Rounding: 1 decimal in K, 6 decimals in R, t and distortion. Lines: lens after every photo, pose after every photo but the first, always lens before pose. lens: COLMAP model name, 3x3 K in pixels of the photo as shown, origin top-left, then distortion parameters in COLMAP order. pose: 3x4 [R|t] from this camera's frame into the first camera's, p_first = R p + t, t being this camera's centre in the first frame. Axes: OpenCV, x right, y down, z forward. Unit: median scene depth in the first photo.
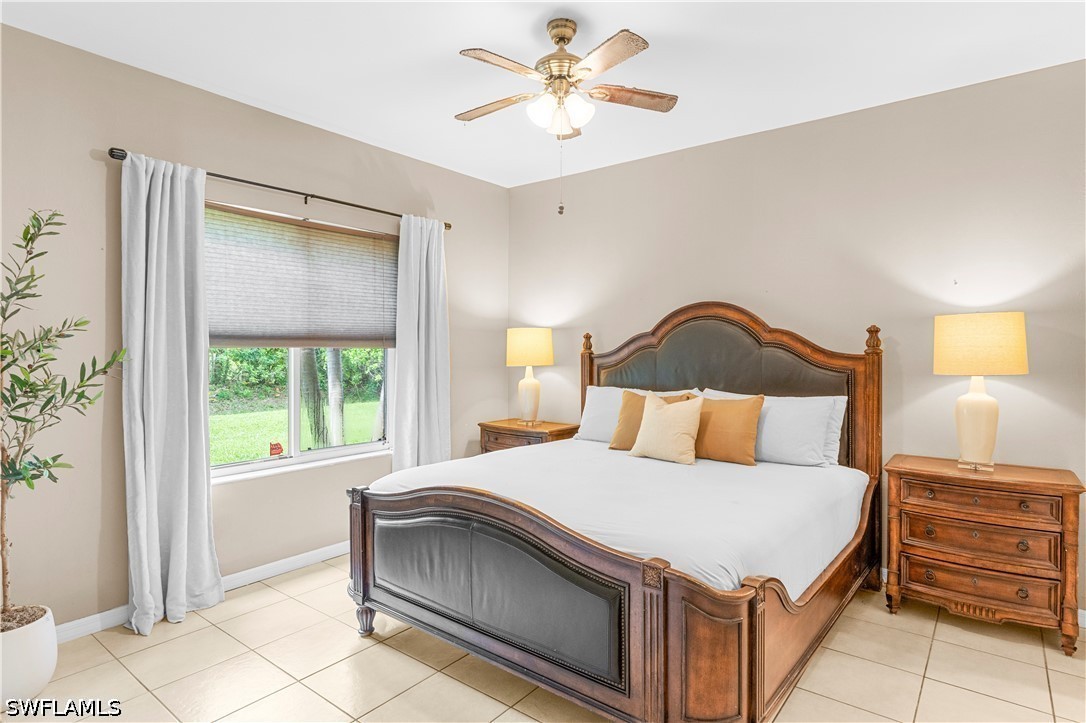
lens RADIAL K [[583.9, 0, 539.7], [0, 583.9, 351.8], [0, 0, 1]] dist [-0.000483, -0.000601]
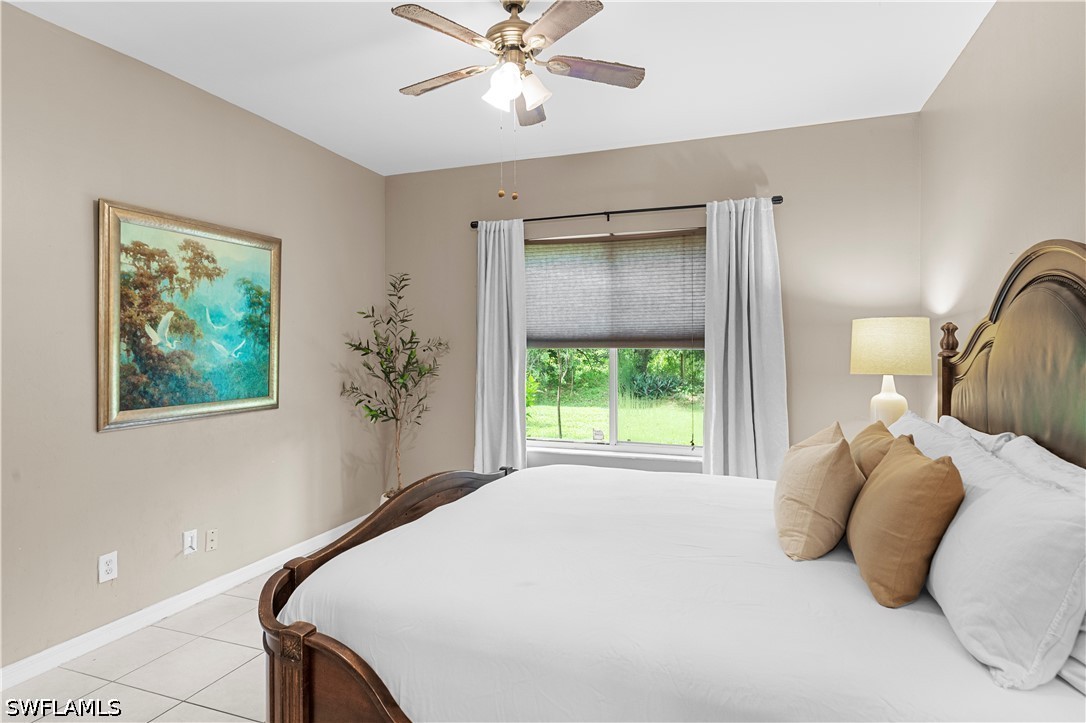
lens RADIAL K [[597.2, 0, 560.0], [0, 597.2, 338.3], [0, 0, 1]] dist [0.002235, 0.000352]
pose [[0.320556, -0.016201, -0.947091, 0.650498], [-0.002177, 0.999838, -0.017840, -0.005623], [0.947227, 0.007781, 0.320469, 0.536166]]
